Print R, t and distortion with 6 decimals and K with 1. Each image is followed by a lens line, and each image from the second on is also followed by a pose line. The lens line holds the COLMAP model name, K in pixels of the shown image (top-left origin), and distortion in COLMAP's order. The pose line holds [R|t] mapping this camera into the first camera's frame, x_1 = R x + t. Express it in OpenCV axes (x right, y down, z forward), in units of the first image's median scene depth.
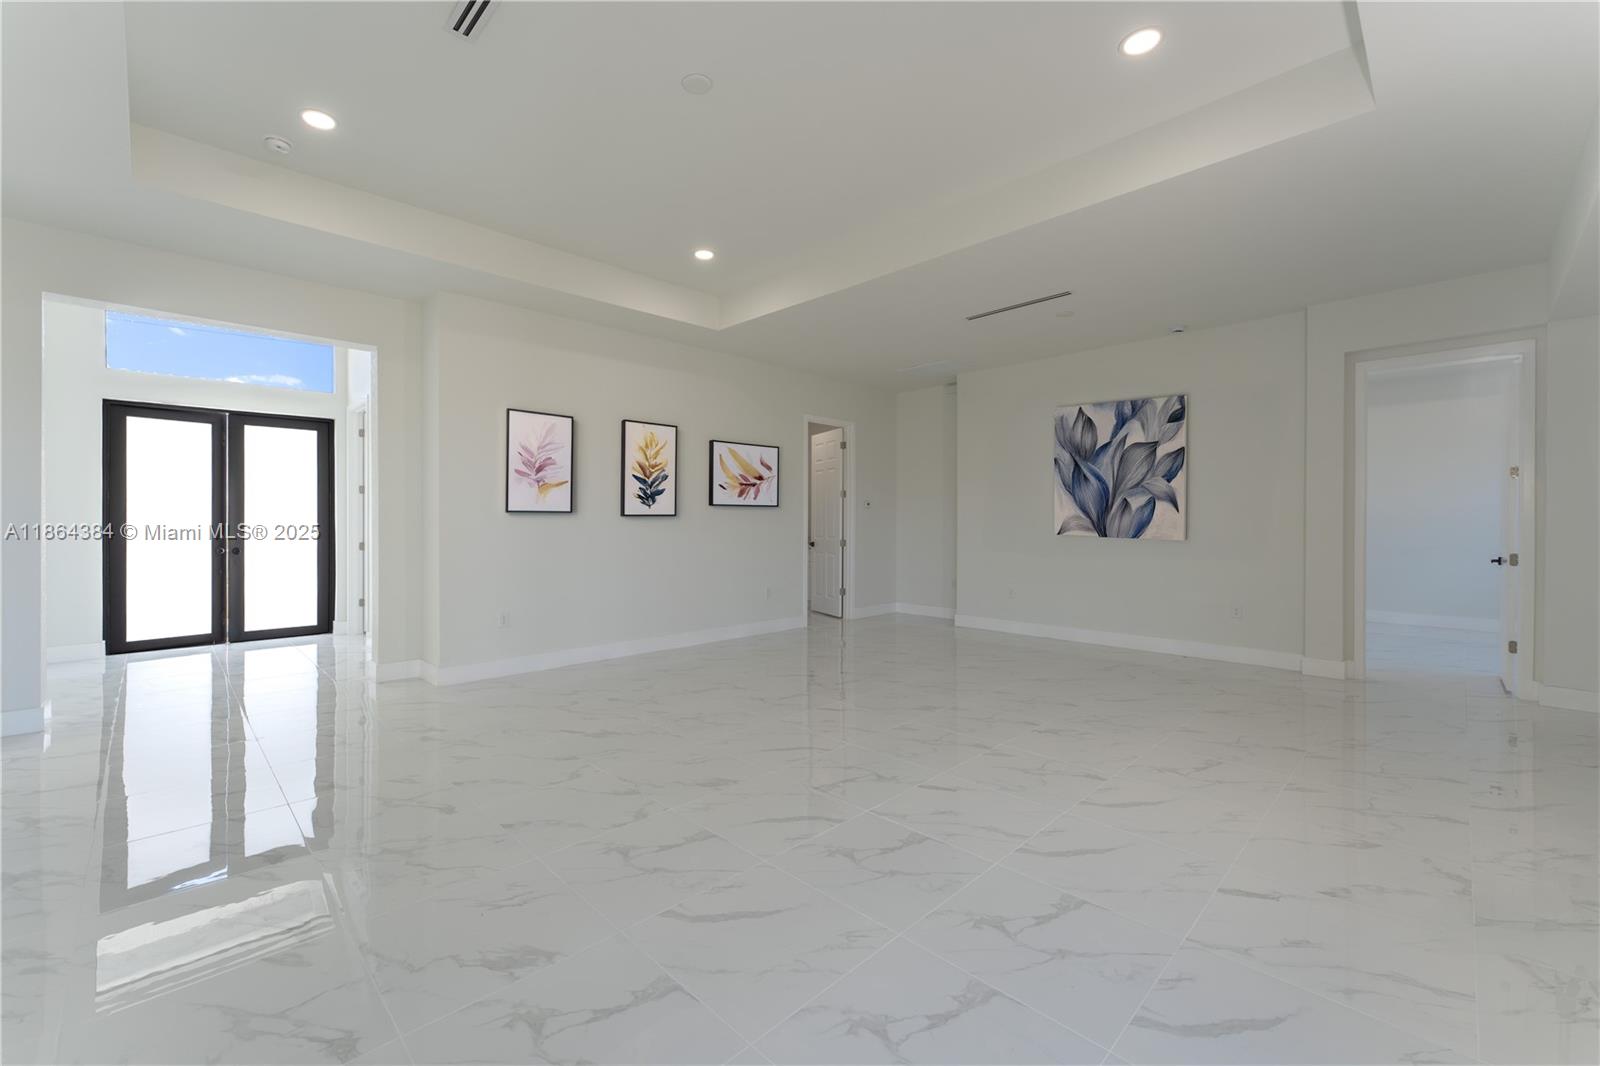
lens RADIAL K [[638.5, 0, 805.4], [0, 638.5, 525.8], [0, 0, 1]] dist [0.000534, -0.000136]
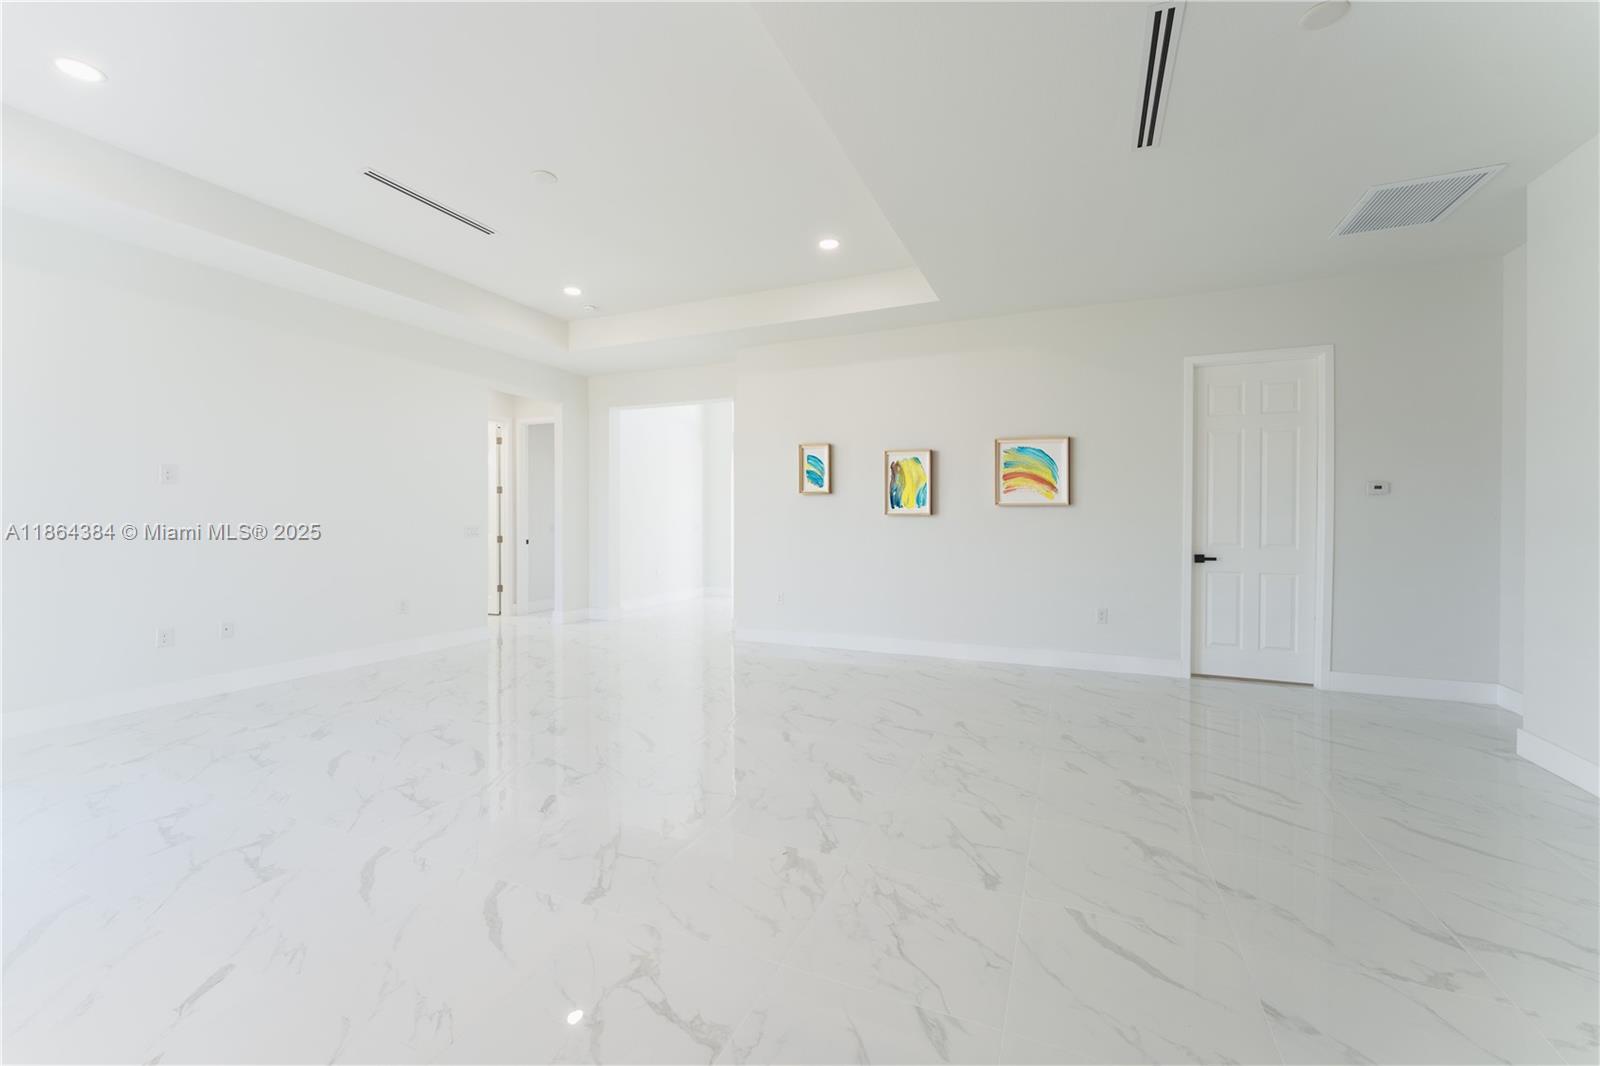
lens RADIAL K [[612.7, 0, 796.2], [0, 612.7, 513.7], [0, 0, 1]] dist [-0.000541, -0.000115]
pose [[0.404662, -0.002512, -0.914463, 0.852288], [-0.008001, 0.999948, -0.006287, -0.021036], [0.914431, 0.009860, 0.404621, 0.673339]]
